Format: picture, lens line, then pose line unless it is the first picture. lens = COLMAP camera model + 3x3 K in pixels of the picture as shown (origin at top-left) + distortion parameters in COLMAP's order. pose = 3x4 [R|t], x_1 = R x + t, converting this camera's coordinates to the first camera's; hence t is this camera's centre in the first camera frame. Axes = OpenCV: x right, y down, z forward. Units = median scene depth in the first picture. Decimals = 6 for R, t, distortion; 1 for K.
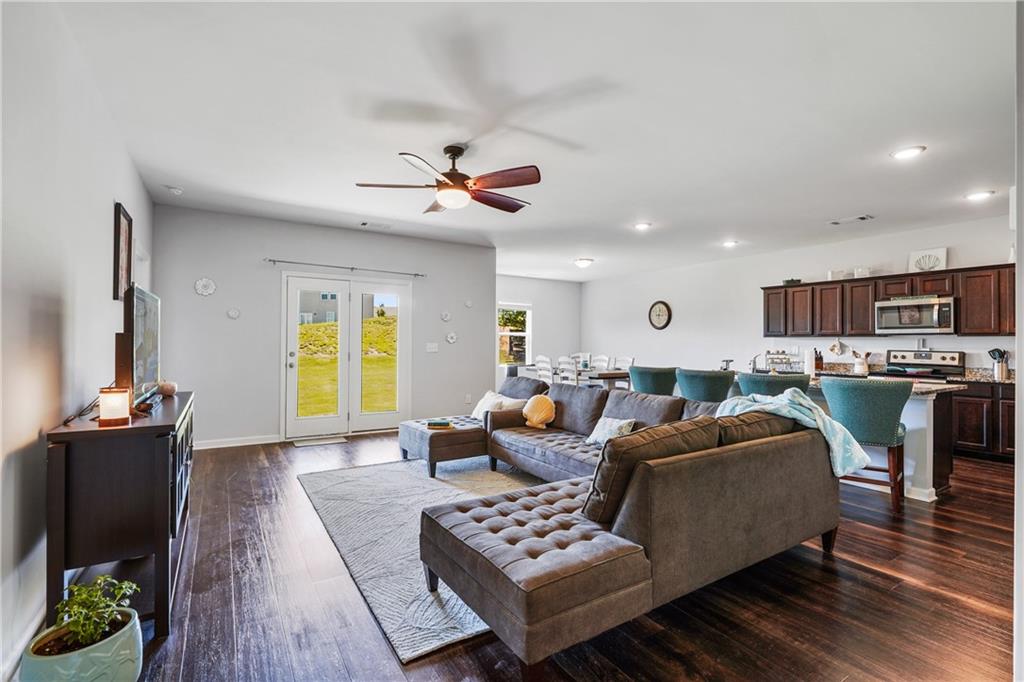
lens RADIAL K [[470.4, 0, 512.3], [0, 470.4, 339.1], [0, 0, 1]] dist [-0.014953, 0.007575]
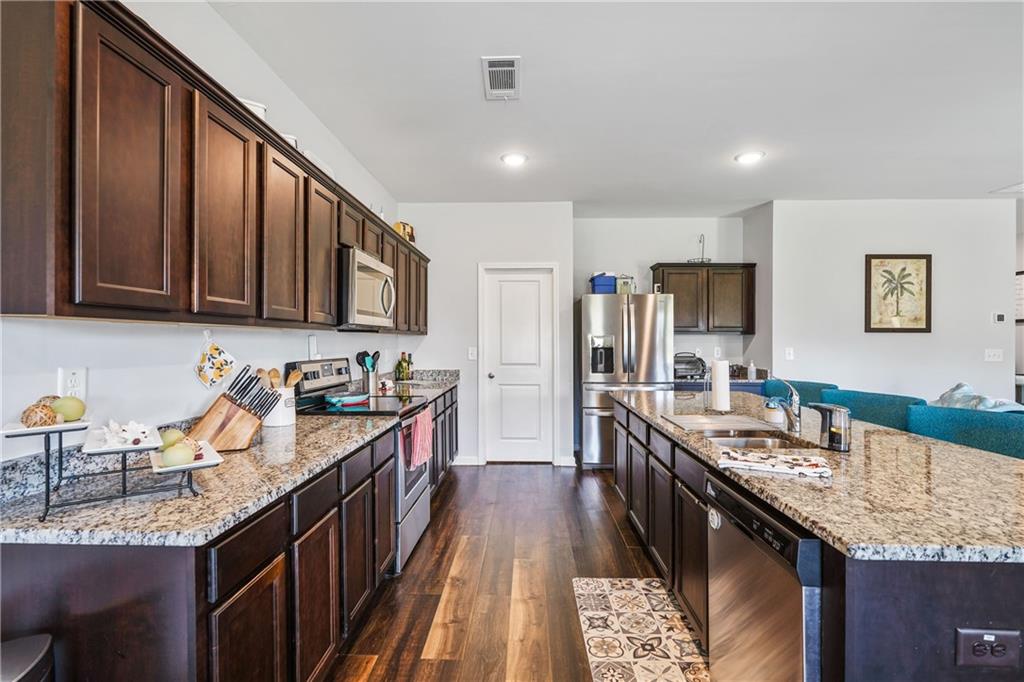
lens RADIAL K [[470.4, 0, 512.3], [0, 470.4, 339.1], [0, 0, 1]] dist [-0.014953, 0.007575]
pose [[-0.825546, -0.006275, 0.564301, 0.418763], [-0.011278, 0.999922, -0.005380, 0.003403], [-0.564223, -0.010806, -0.825552, 1.278479]]
